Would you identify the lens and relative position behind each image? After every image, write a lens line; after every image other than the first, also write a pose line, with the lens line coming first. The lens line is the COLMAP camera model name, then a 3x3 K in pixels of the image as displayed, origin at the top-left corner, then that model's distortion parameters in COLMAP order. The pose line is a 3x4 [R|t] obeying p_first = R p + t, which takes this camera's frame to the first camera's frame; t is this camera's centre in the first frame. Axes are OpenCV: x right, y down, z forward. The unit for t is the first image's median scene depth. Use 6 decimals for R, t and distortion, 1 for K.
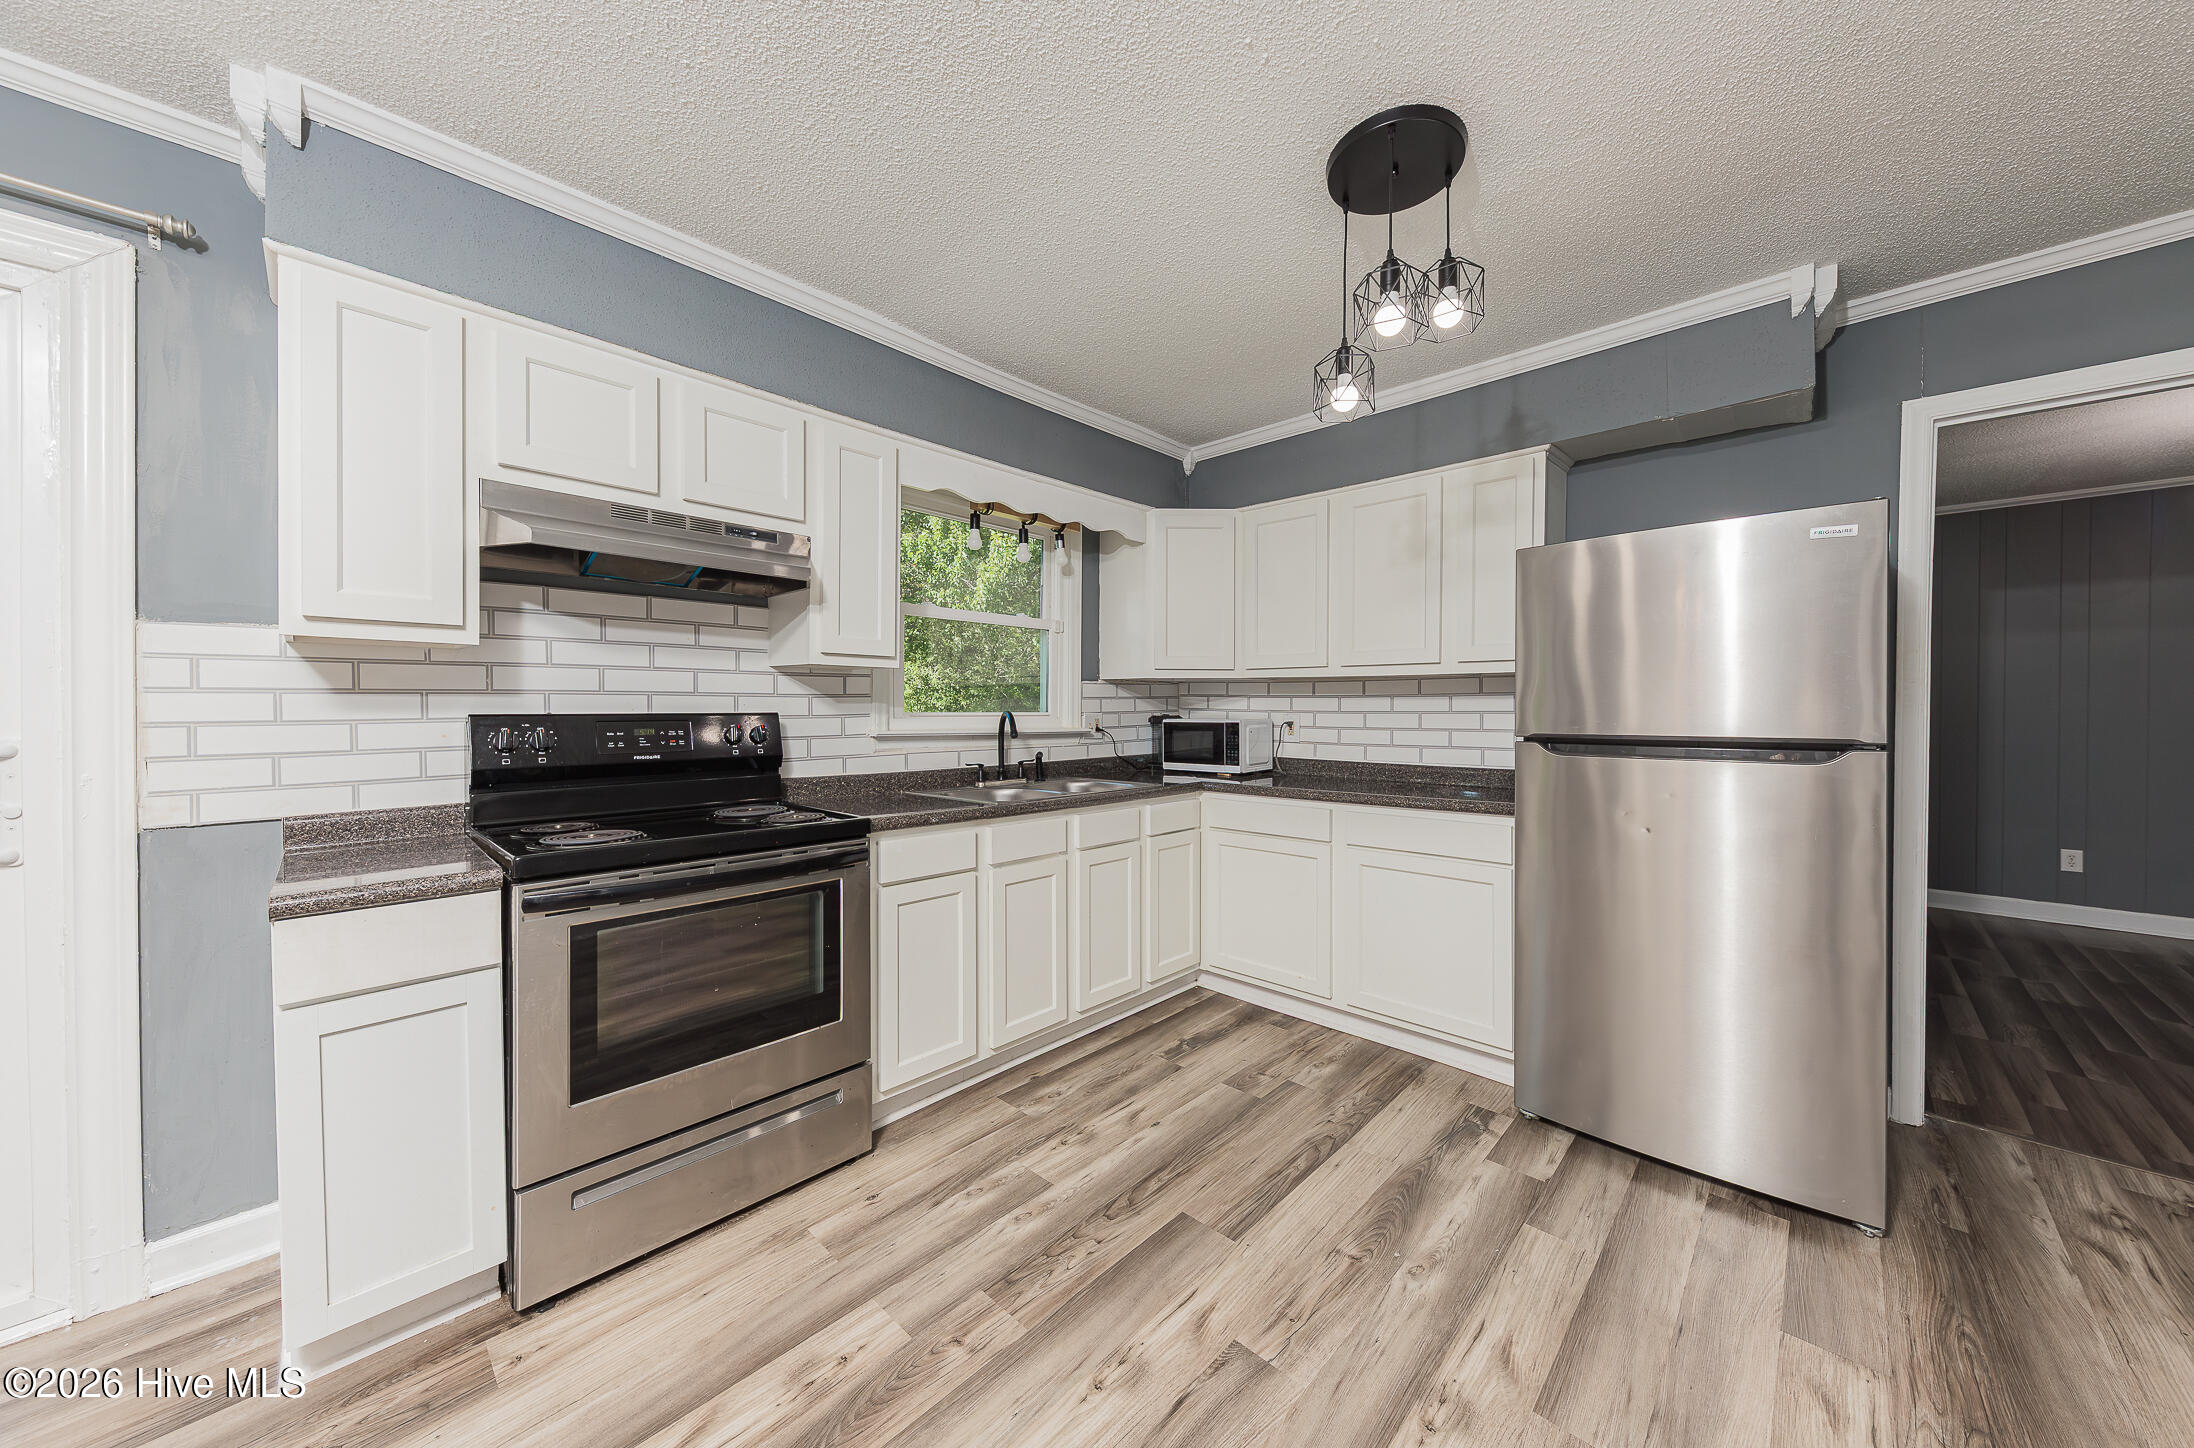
lens RADIAL K [[764.1, 0, 1116.8], [0, 764.1, 716.9], [0, 0, 1]] dist [0.020804, -0.007837]
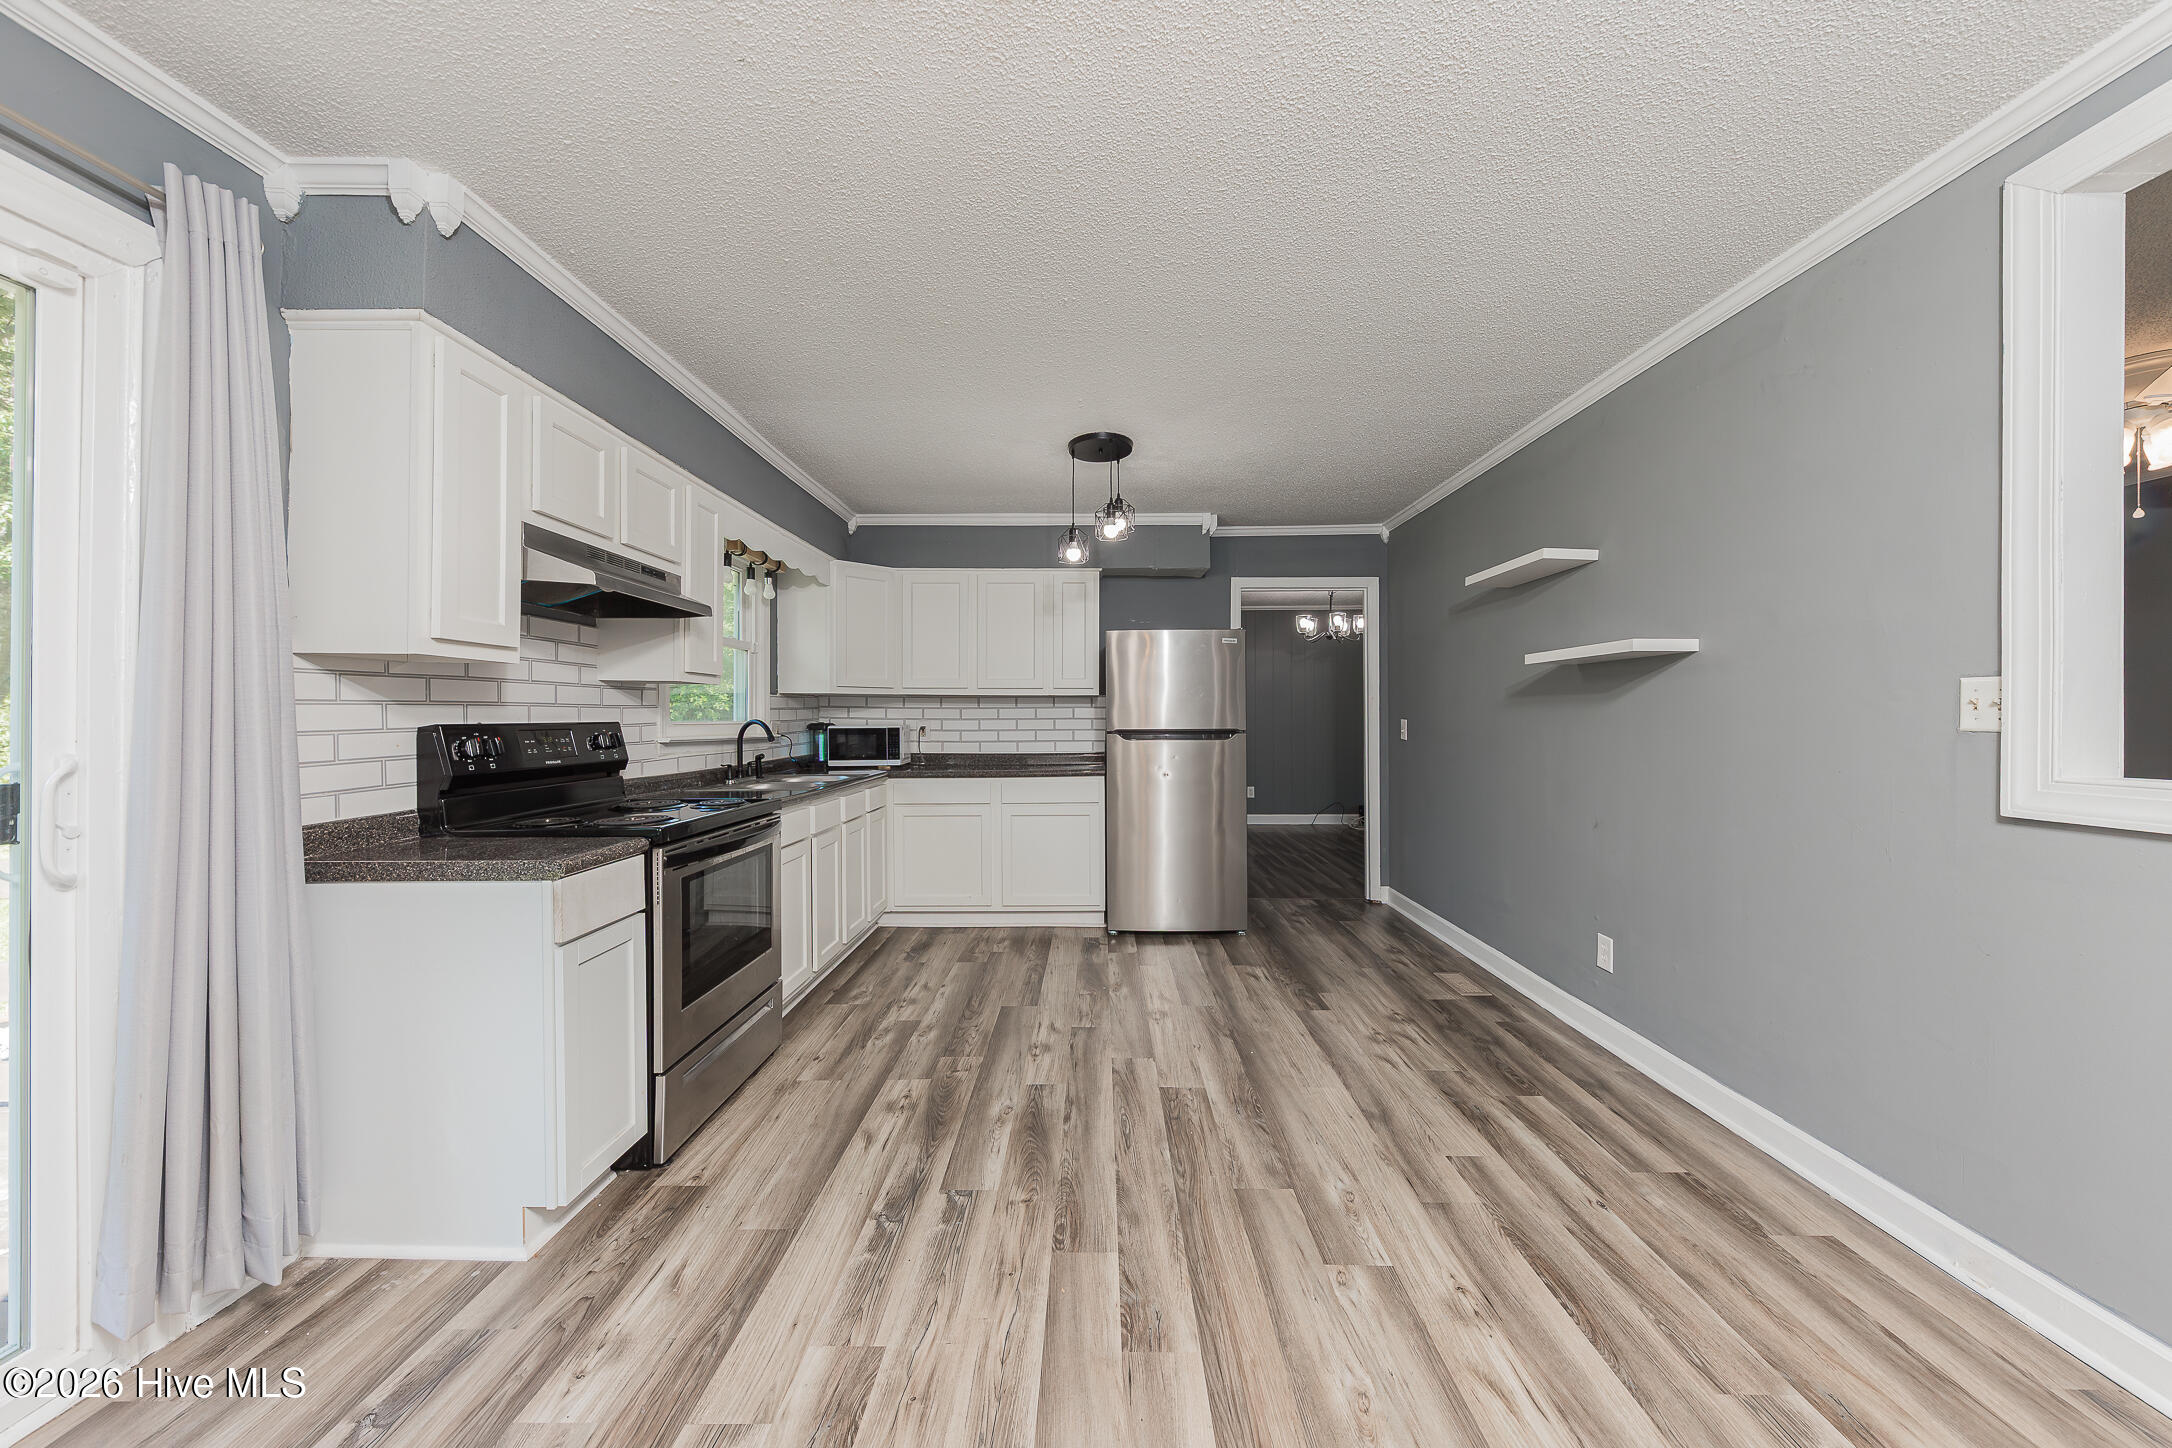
lens RADIAL K [[769.3, 0, 1114.5], [0, 769.3, 722.4], [0, 0, 1]] dist [0.016182, -0.006439]
pose [[0.721287, -0.010383, 0.692559, -0.787161], [0.014188, 0.999899, 0.000214, 0.005856], [-0.692491, 0.009672, 0.721361, -0.369730]]
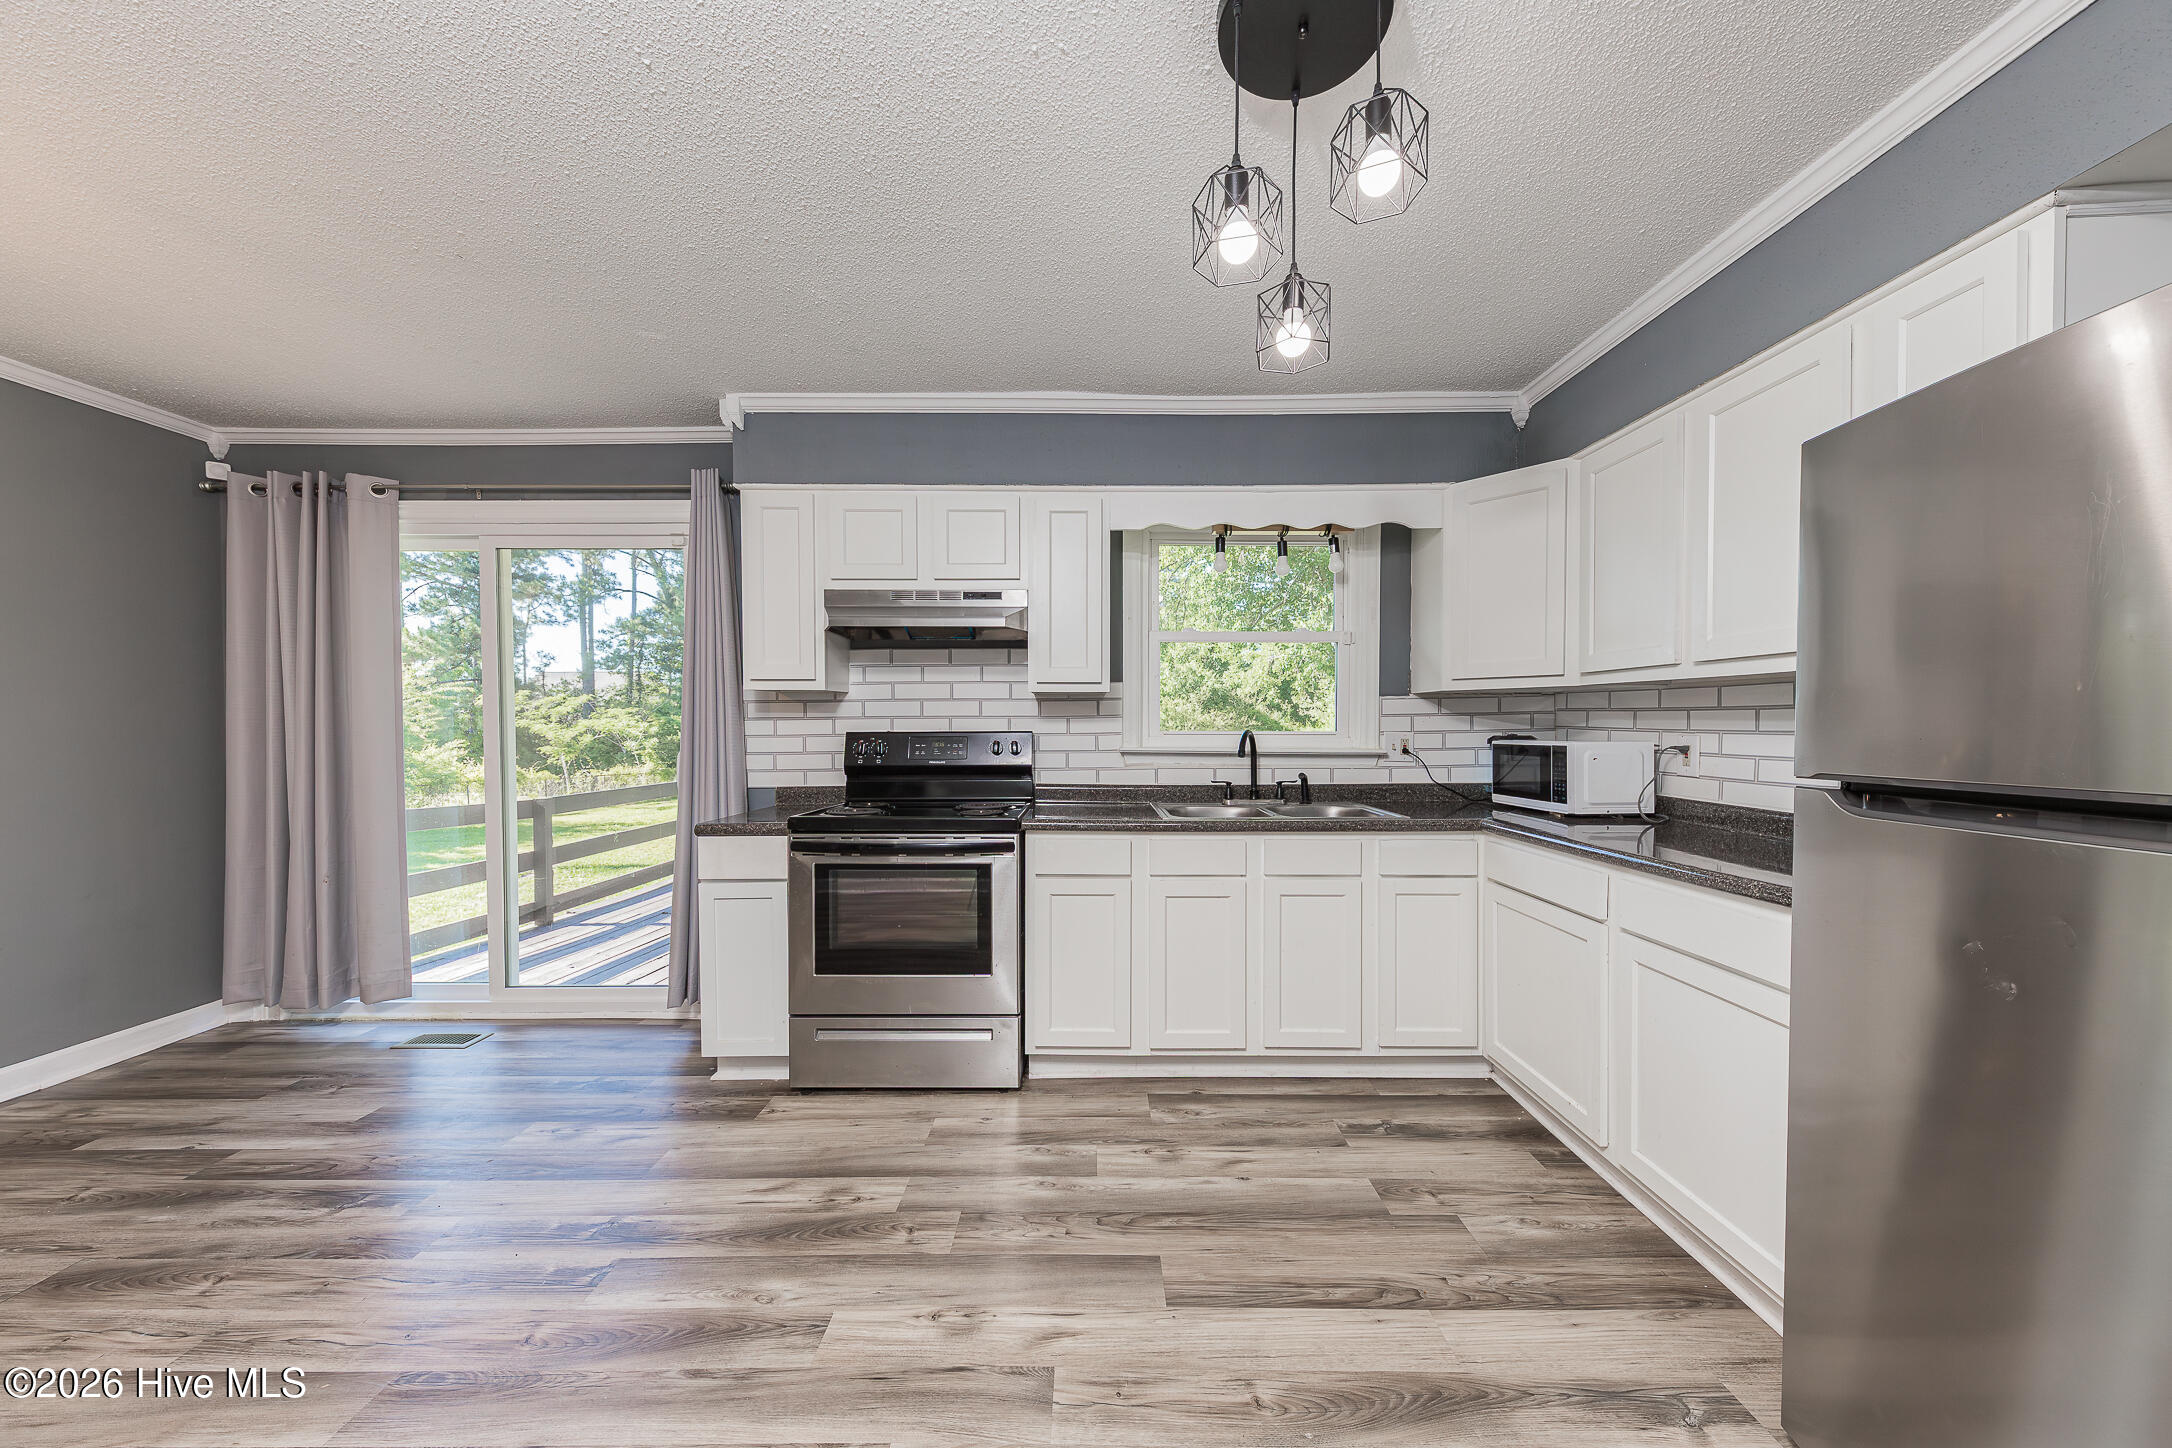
lens RADIAL K [[756.2, 0, 1093.7], [0, 756.2, 731.0], [0, 0, 1]] dist [0.016163, -0.006439]
pose [[0.676200, 0.002613, -0.736713, 0.614152], [-0.005883, 0.999981, -0.001853, -0.004623], [0.736694, 0.005587, 0.676203, 0.252917]]
